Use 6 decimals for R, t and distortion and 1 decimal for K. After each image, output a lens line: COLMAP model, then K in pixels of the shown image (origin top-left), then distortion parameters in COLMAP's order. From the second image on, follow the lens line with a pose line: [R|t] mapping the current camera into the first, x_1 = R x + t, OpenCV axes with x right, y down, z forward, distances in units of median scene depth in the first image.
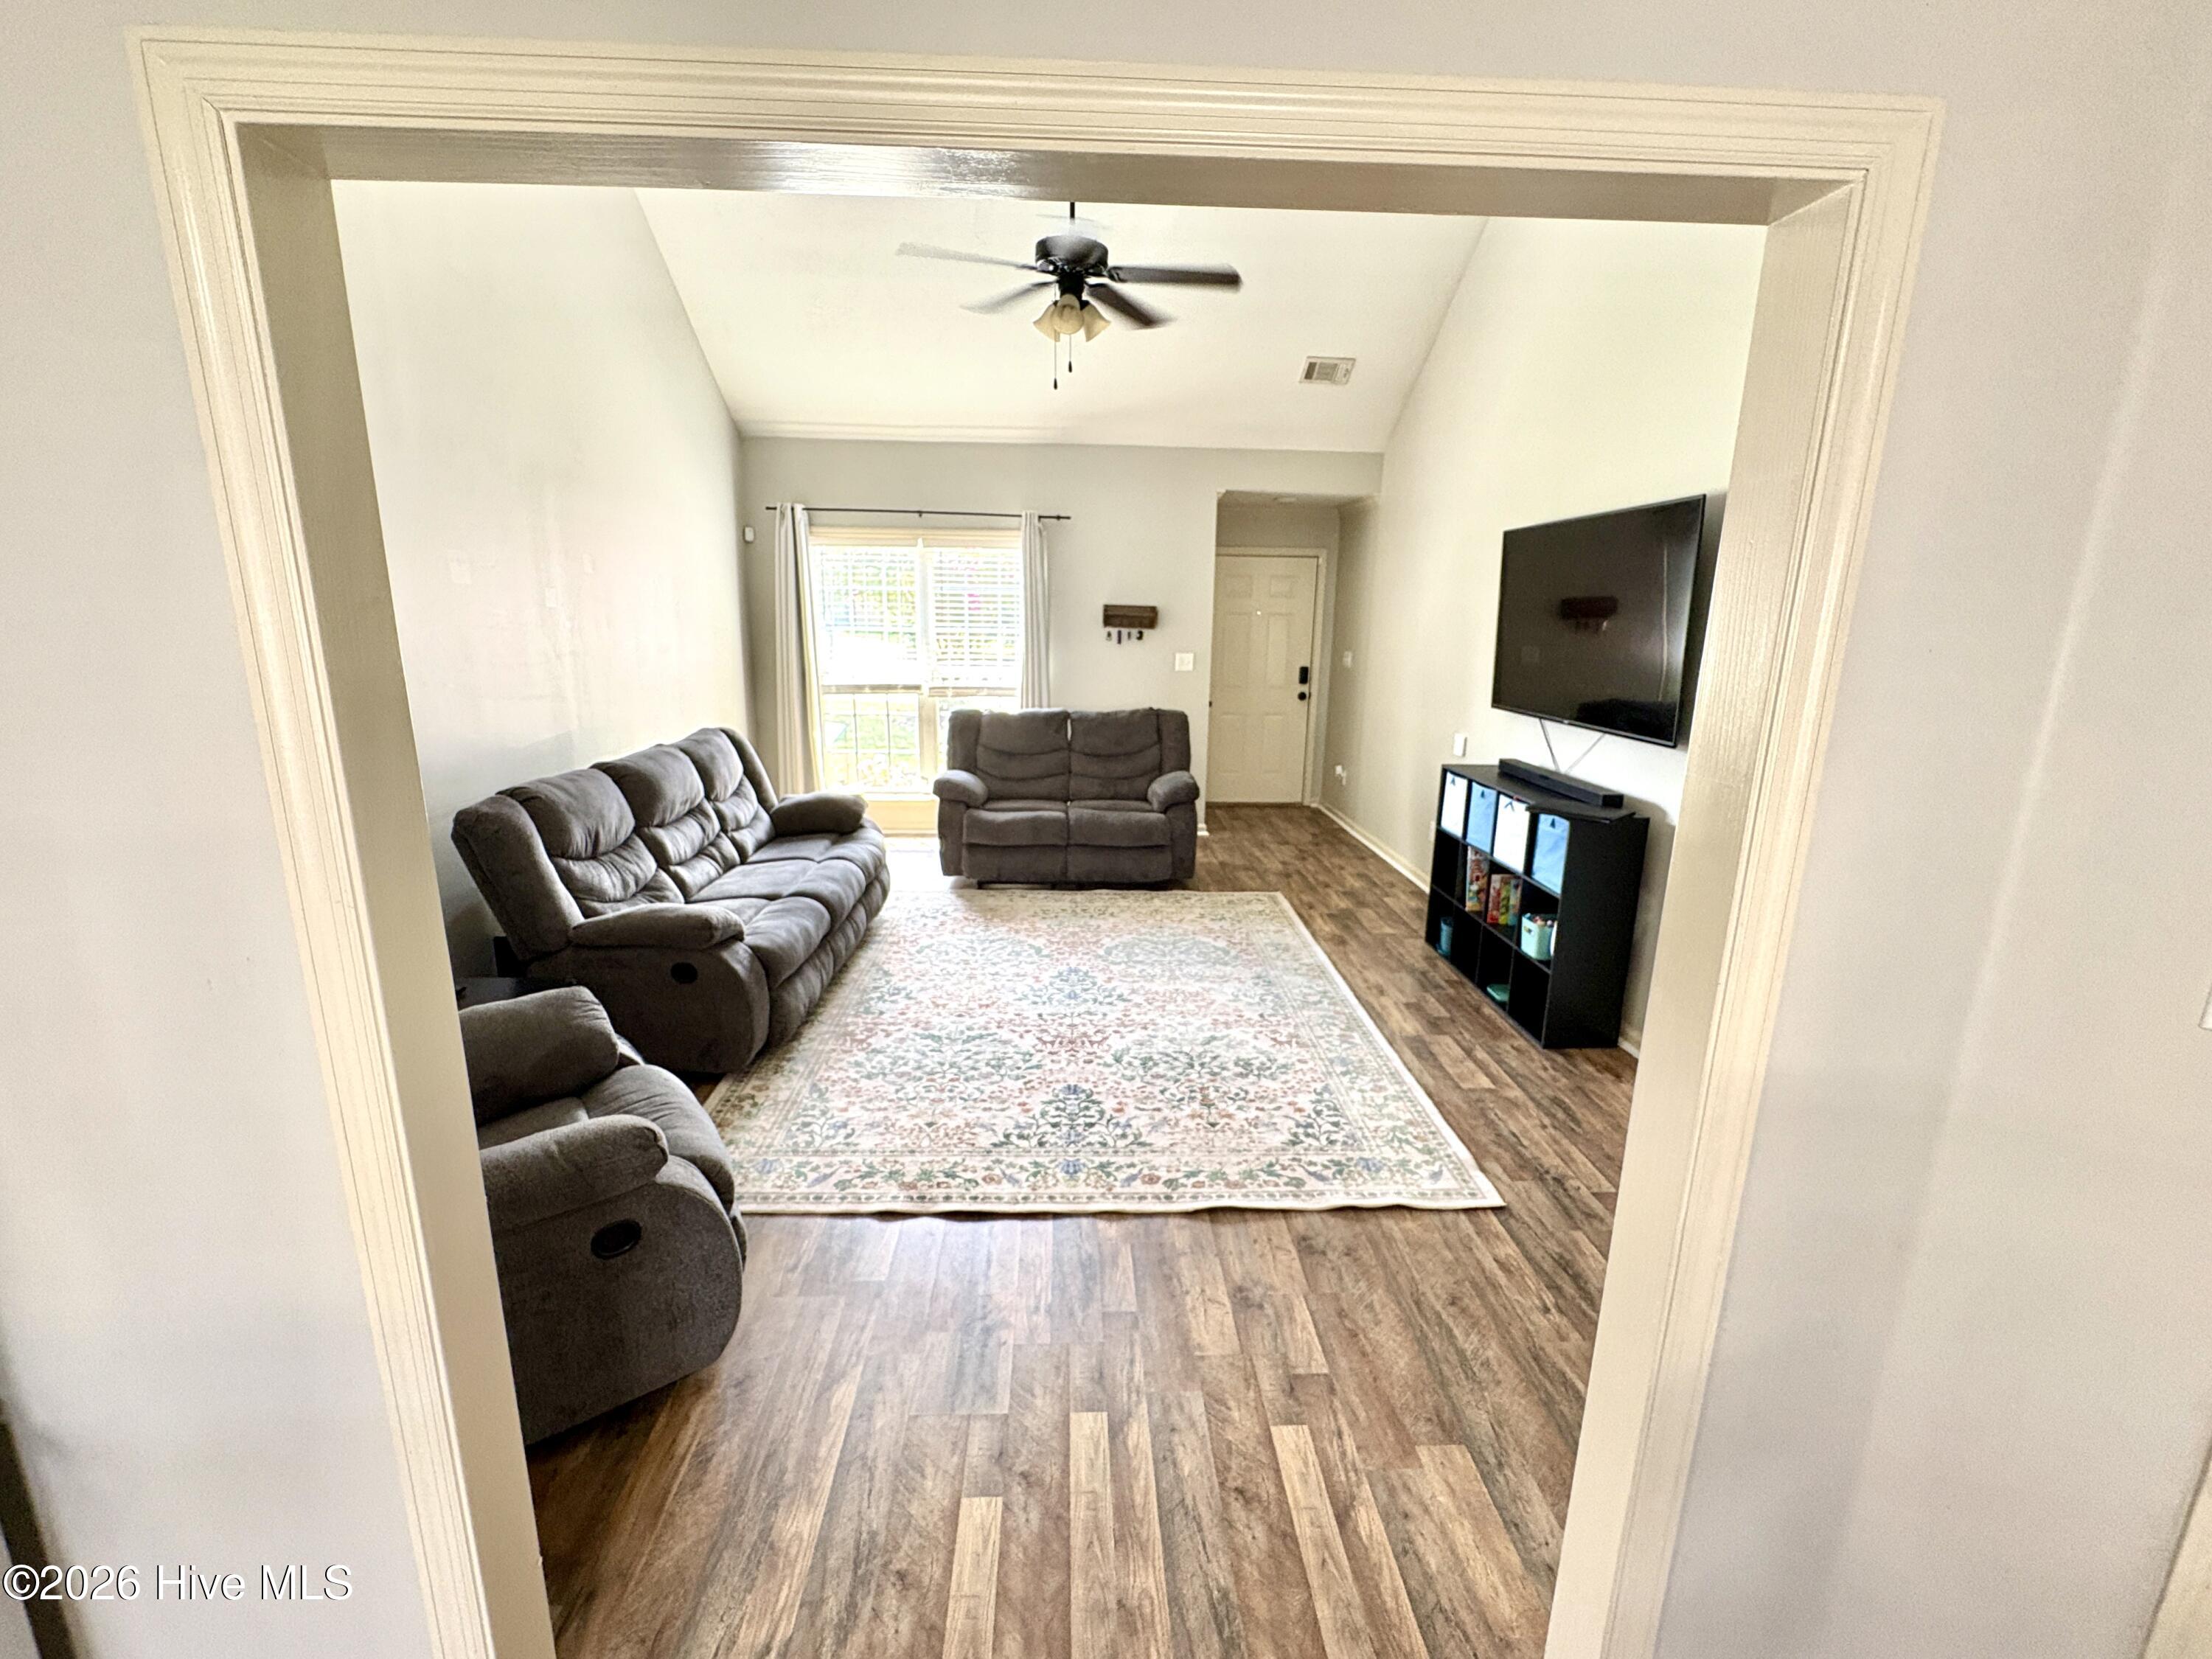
lens RADIAL K [[944.9, 0, 1107.1], [0, 944.9, 831.0], [0, 0, 1]] dist [-0.000460, 0.000368]
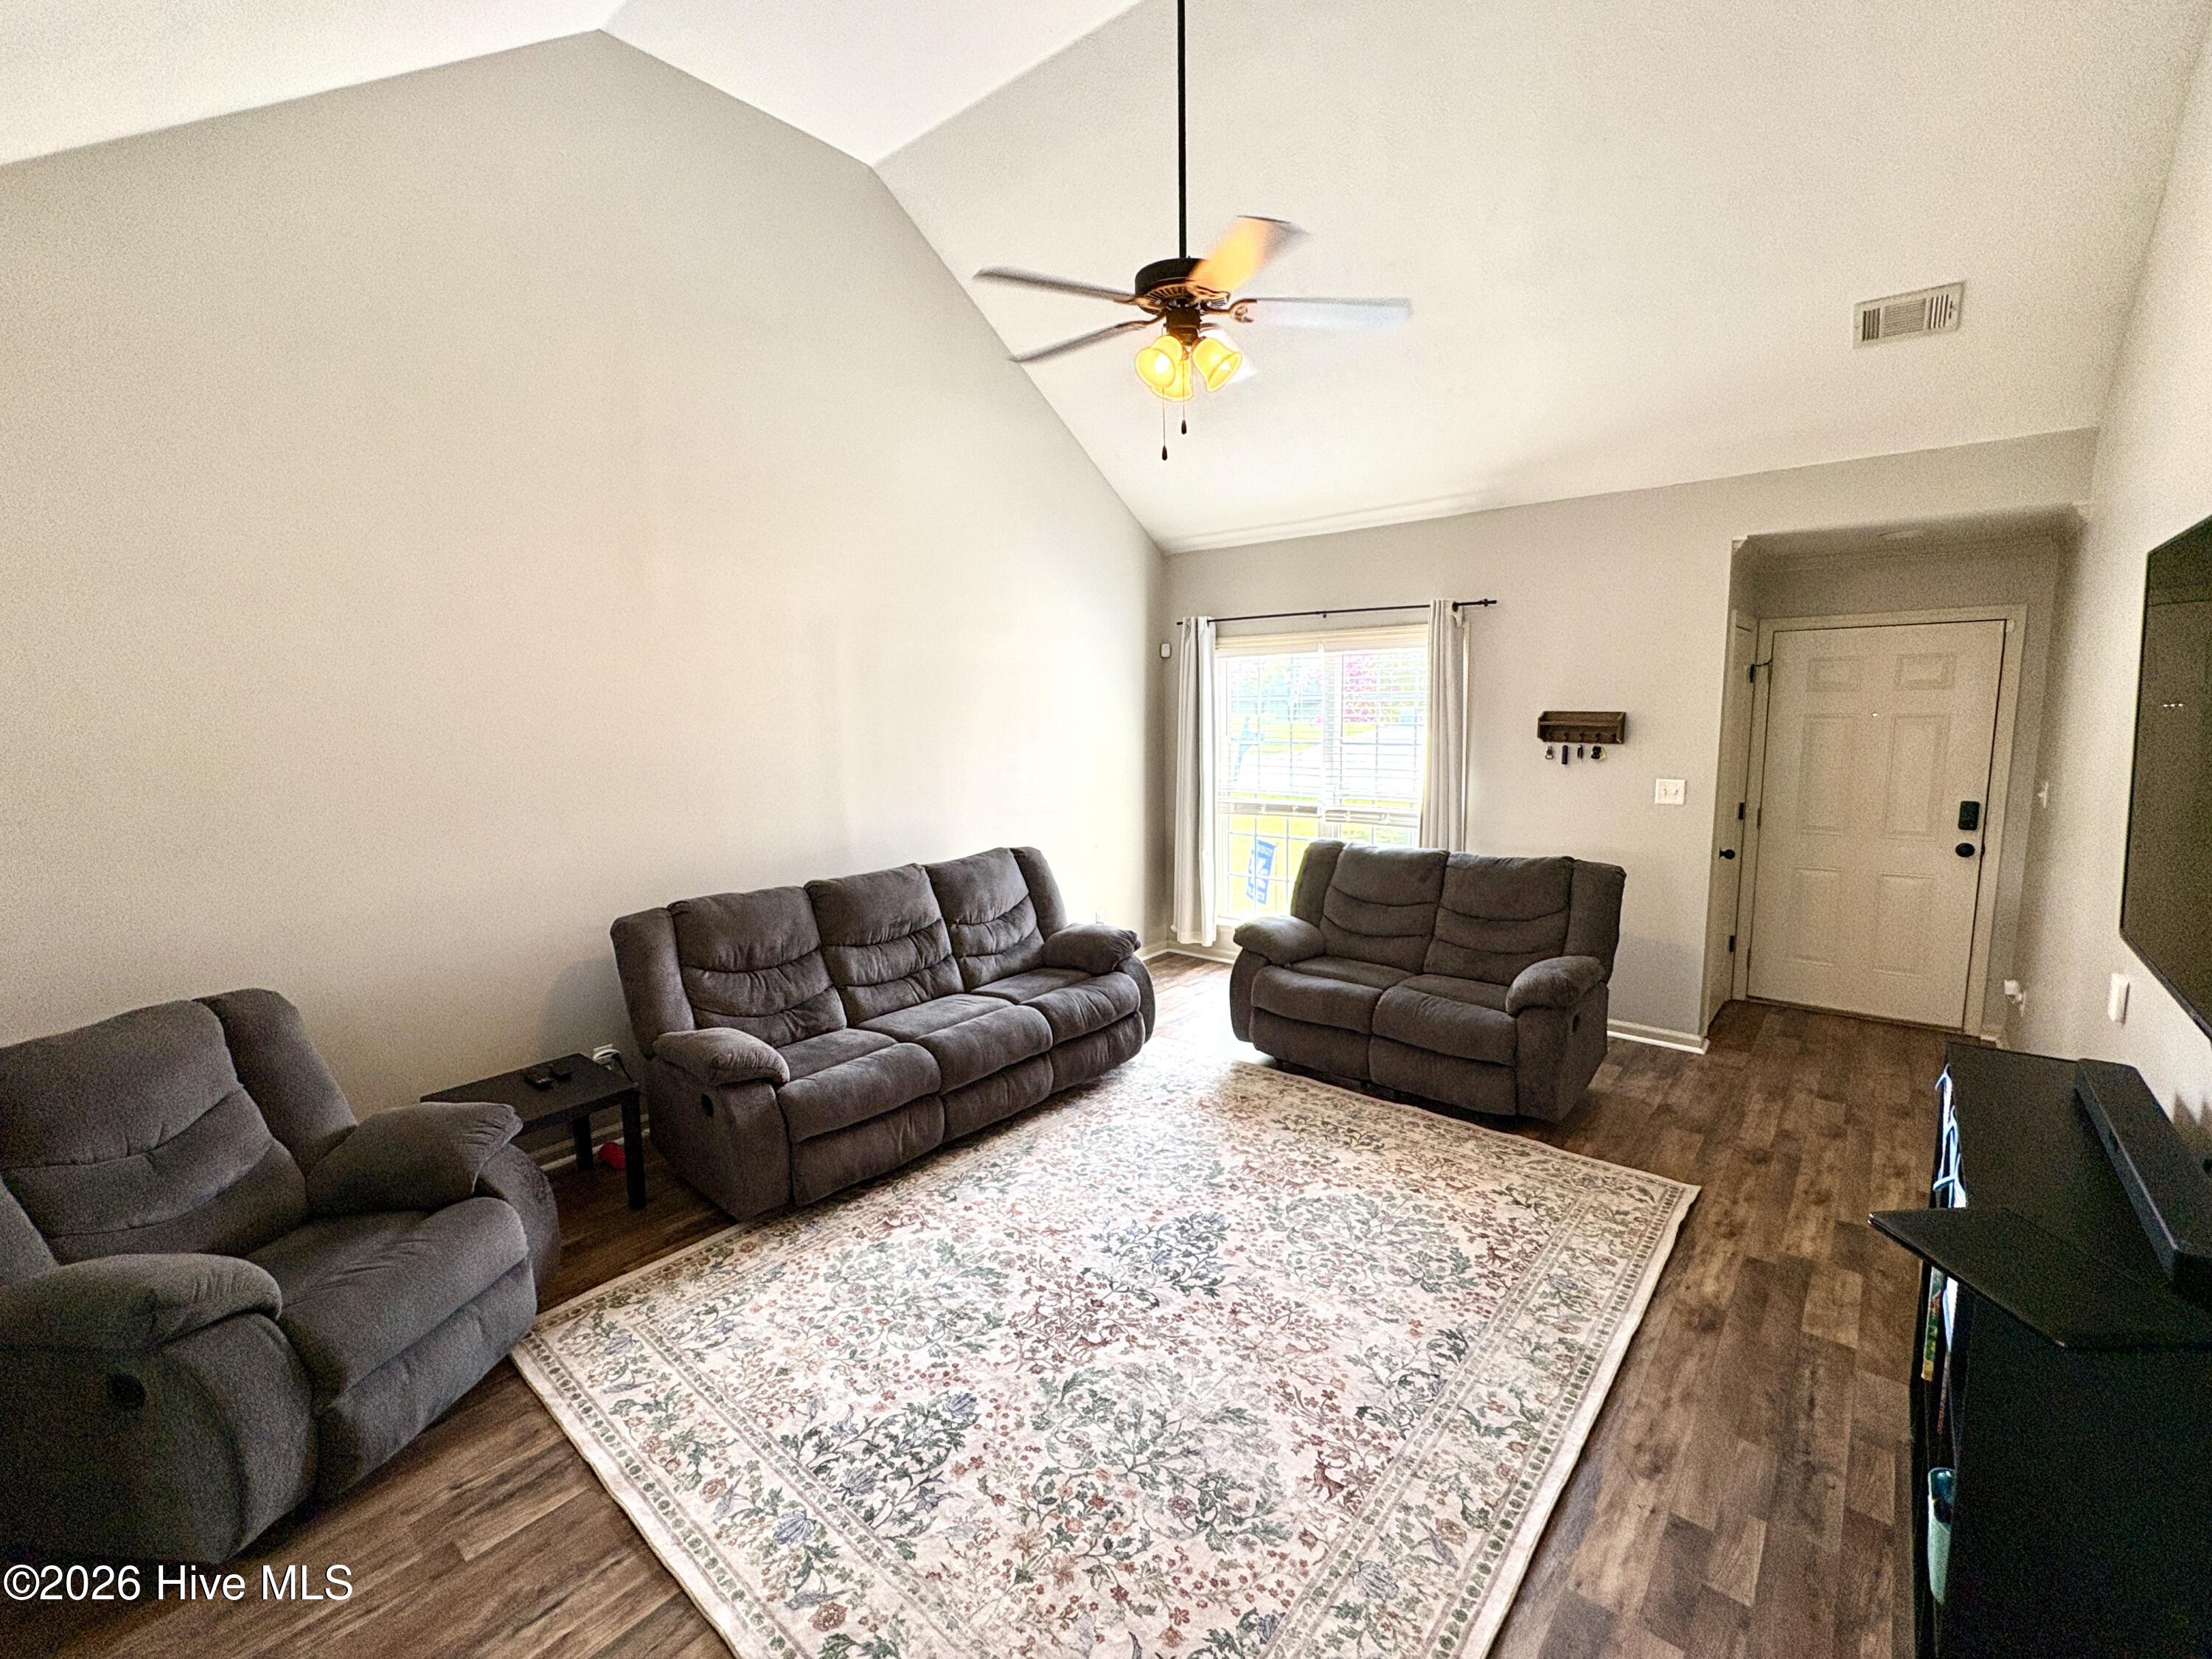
lens RADIAL K [[944.9, 0, 1107.1], [0, 944.9, 831.0], [0, 0, 1]] dist [-0.000460, 0.000368]
pose [[0.736797, 0.062719, -0.673198, 0.338390], [-0.127493, 0.990714, -0.047237, -0.094174], [0.663984, 0.120632, 0.737952, 0.328443]]
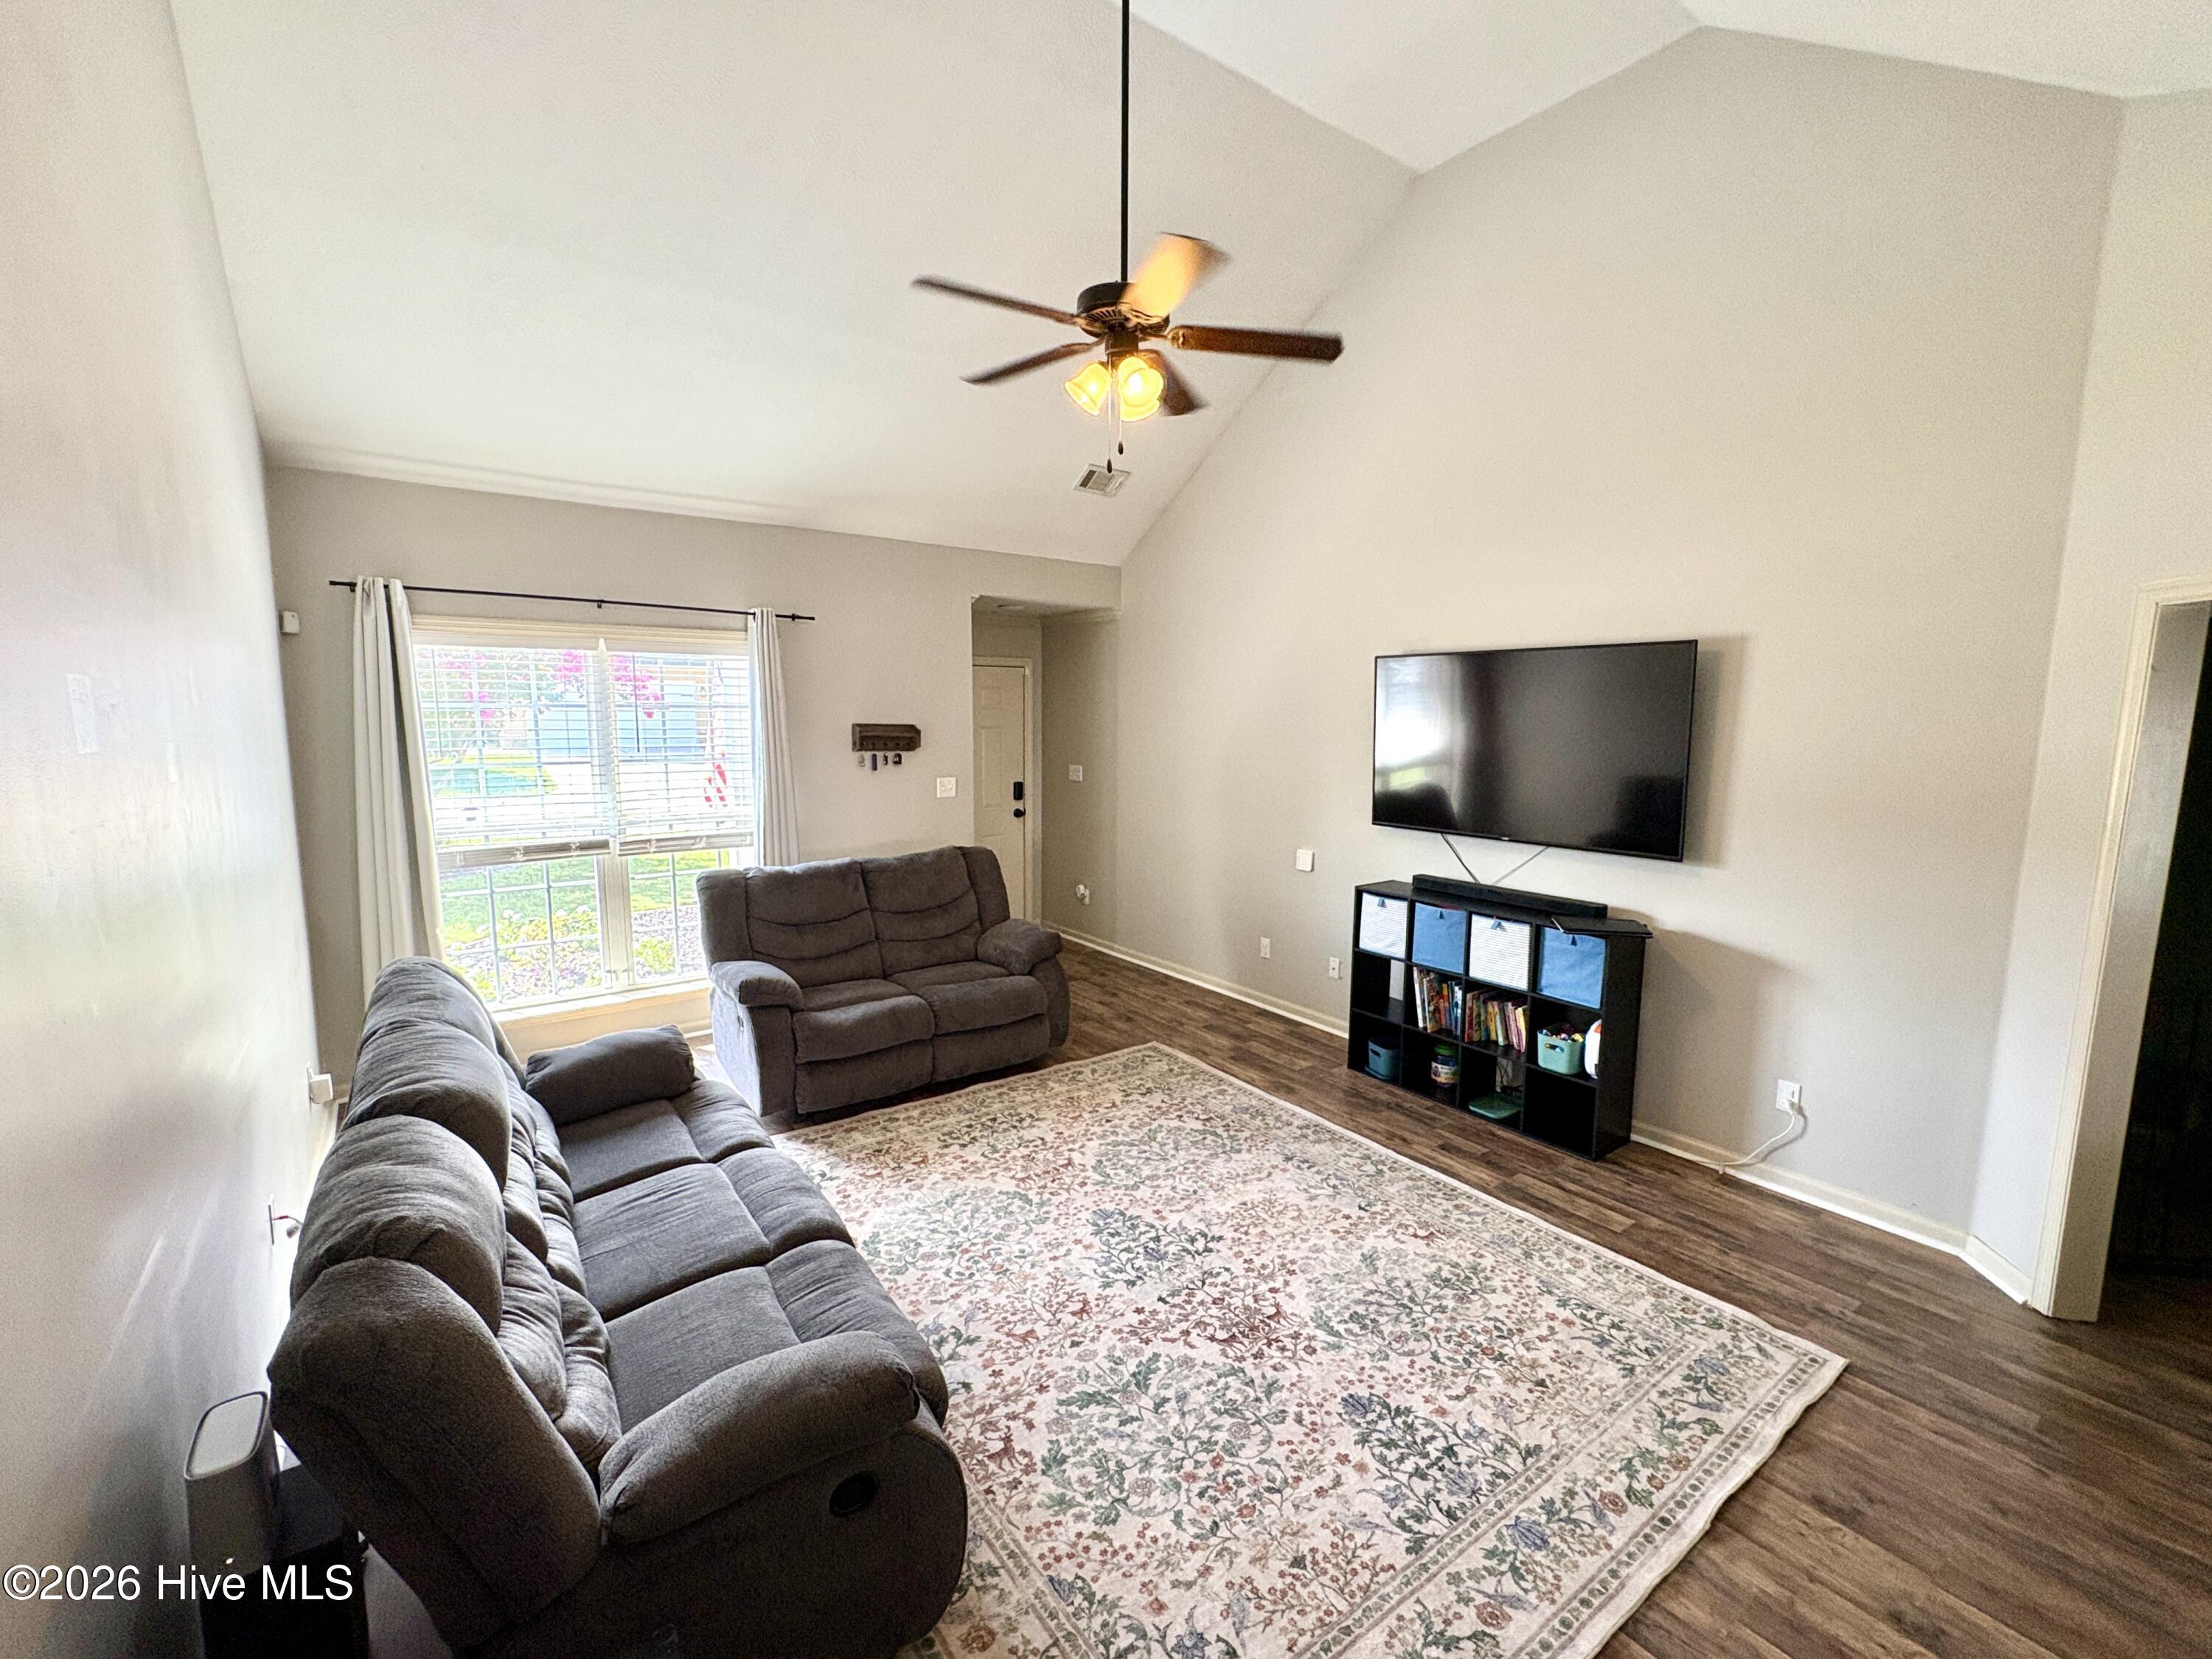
lens RADIAL K [[944.9, 0, 1107.1], [0, 944.9, 831.0], [0, 0, 1]] dist [-0.000460, 0.000368]
pose [[0.829772, -0.082065, 0.552037, -0.381233], [0.133273, 0.989650, -0.053203, -0.104148], [-0.541957, 0.117718, 0.832121, 0.296261]]
